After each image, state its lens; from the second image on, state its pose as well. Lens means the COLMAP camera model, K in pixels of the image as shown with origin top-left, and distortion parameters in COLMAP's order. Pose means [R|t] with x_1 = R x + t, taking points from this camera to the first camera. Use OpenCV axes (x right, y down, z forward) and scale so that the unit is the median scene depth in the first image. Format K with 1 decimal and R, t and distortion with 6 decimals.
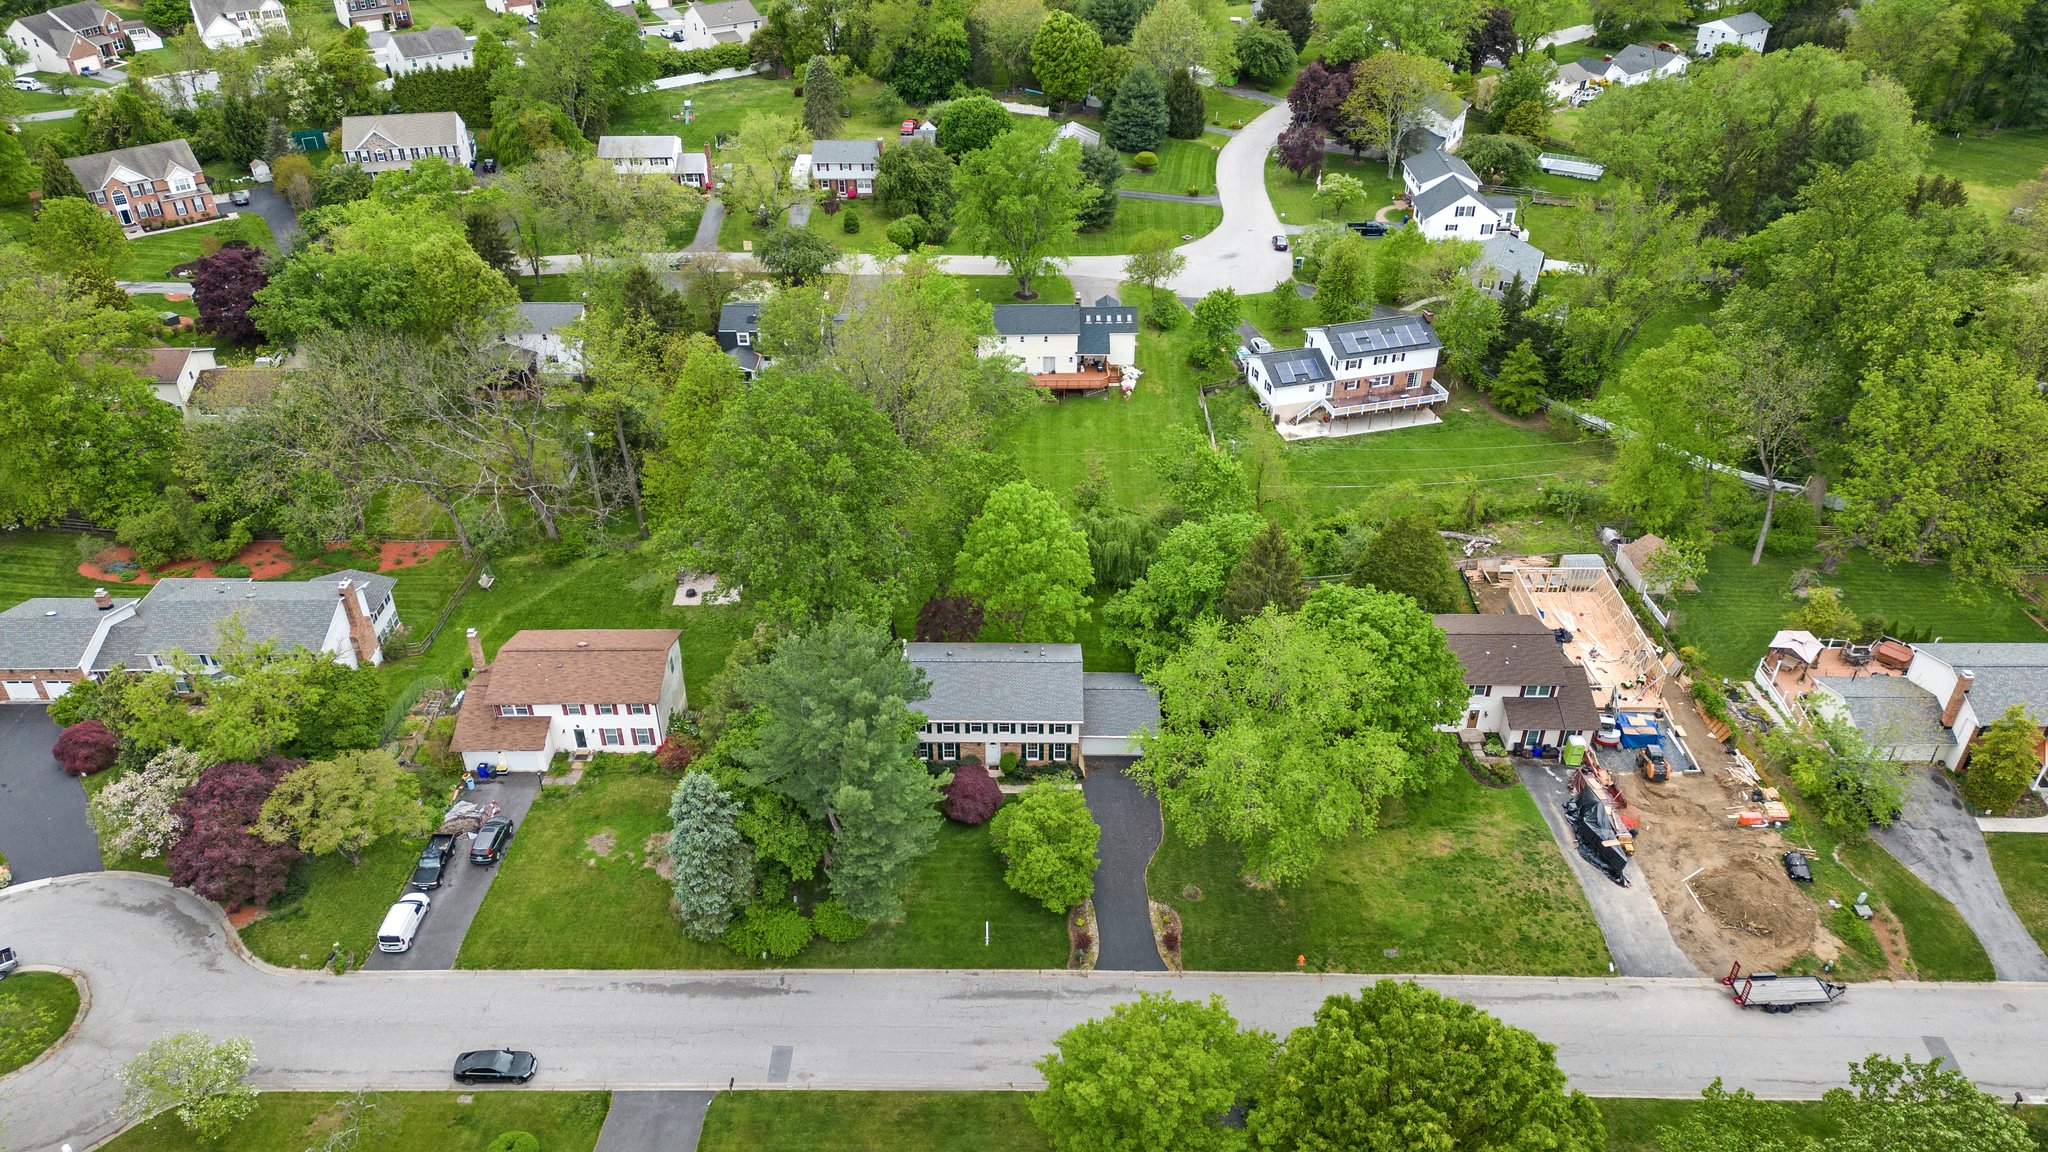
lens RADIAL K [[1653.1, 0, 1024.6], [0, 1653.1, 493.8], [0, 0, 1]] dist [0.101558, -0.119606]
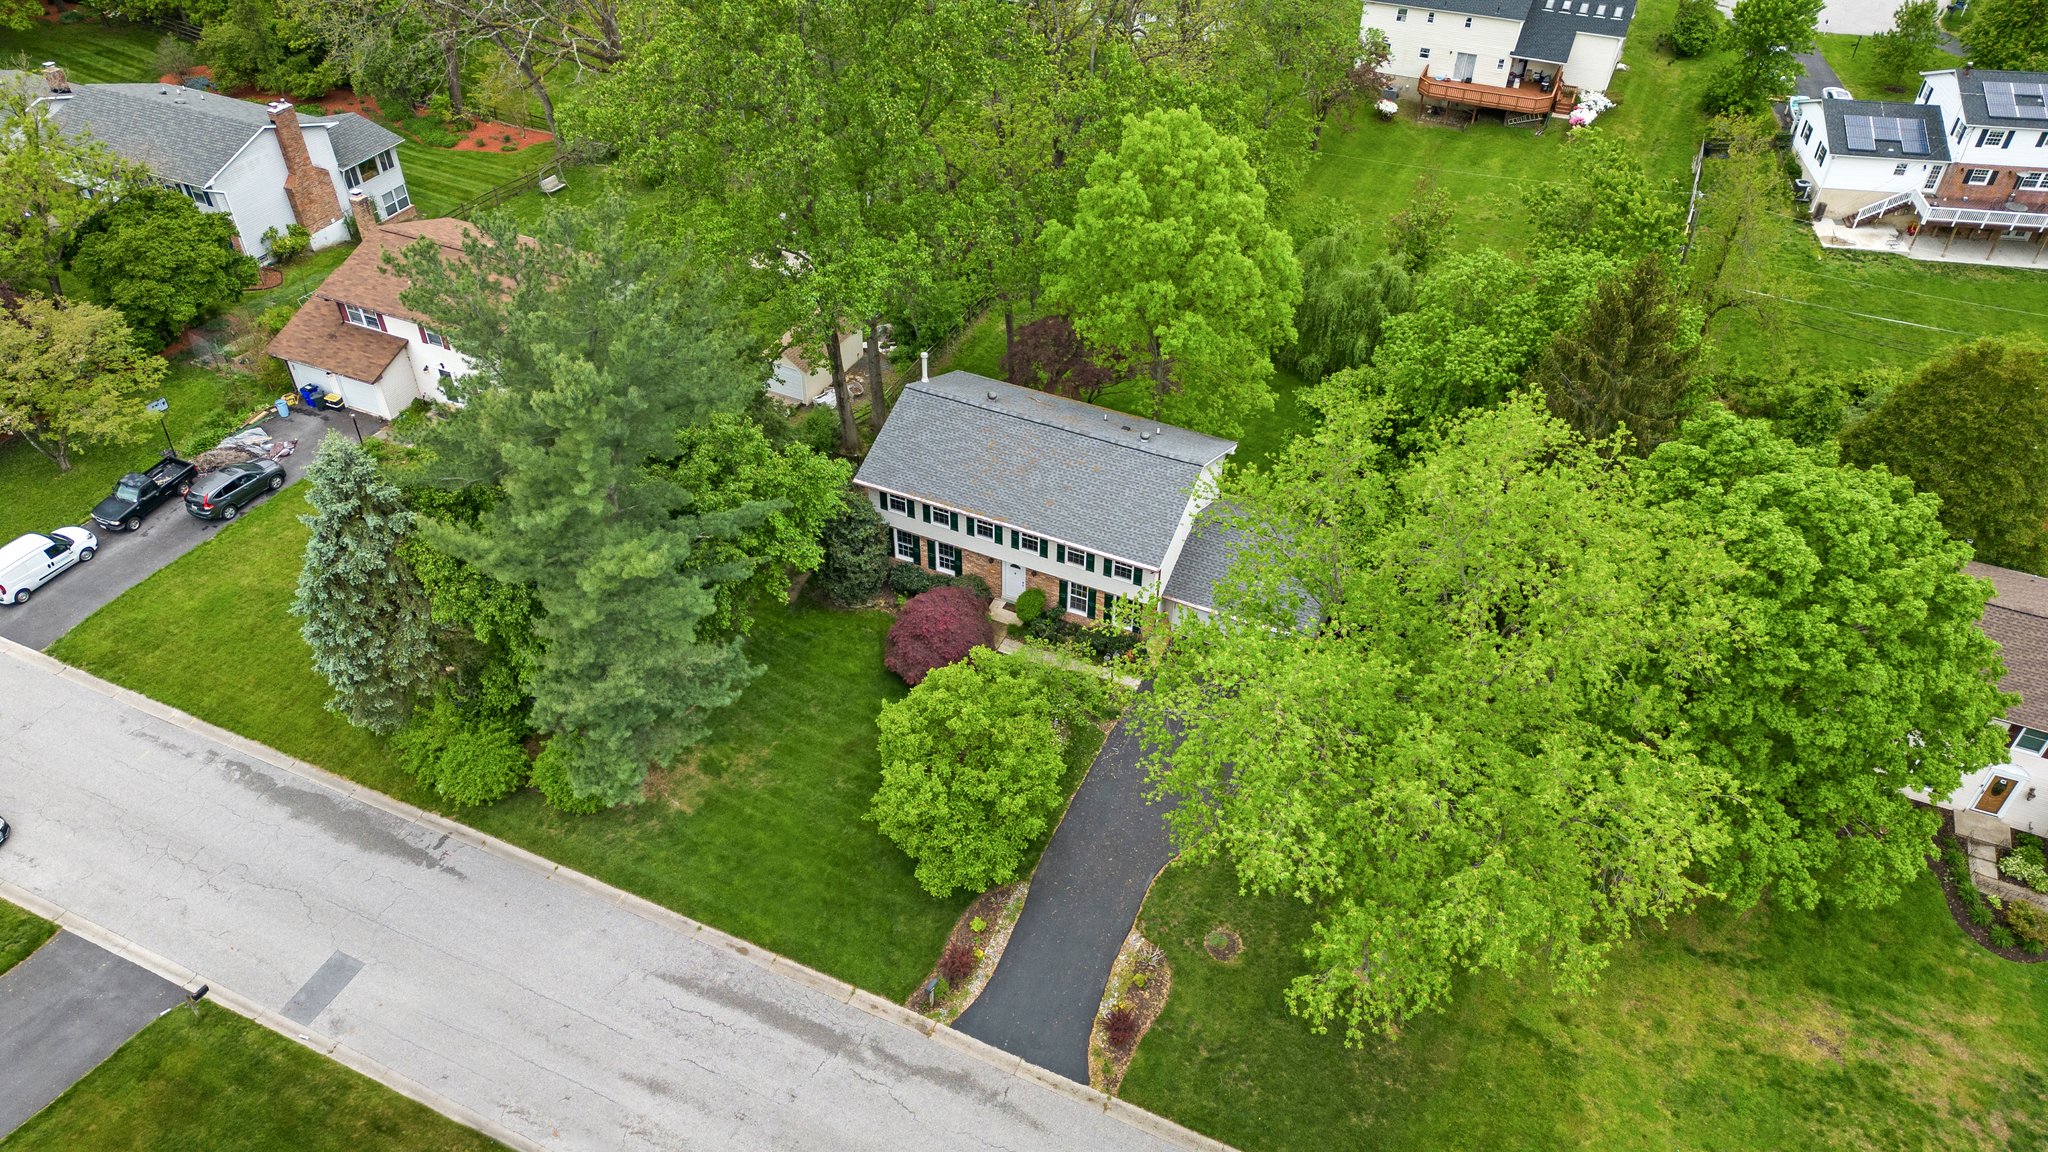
lens RADIAL K [[1524.3, 0, 985.2], [0, 1524.3, 578.9], [0, 0, 1]] dist [0.078668, -0.078223]
pose [[0.902839, 0.272930, -0.332253, 0.158850], [-0.220237, 0.957191, 0.187831, 0.064818], [0.369294, -0.096407, 0.924298, 0.561180]]
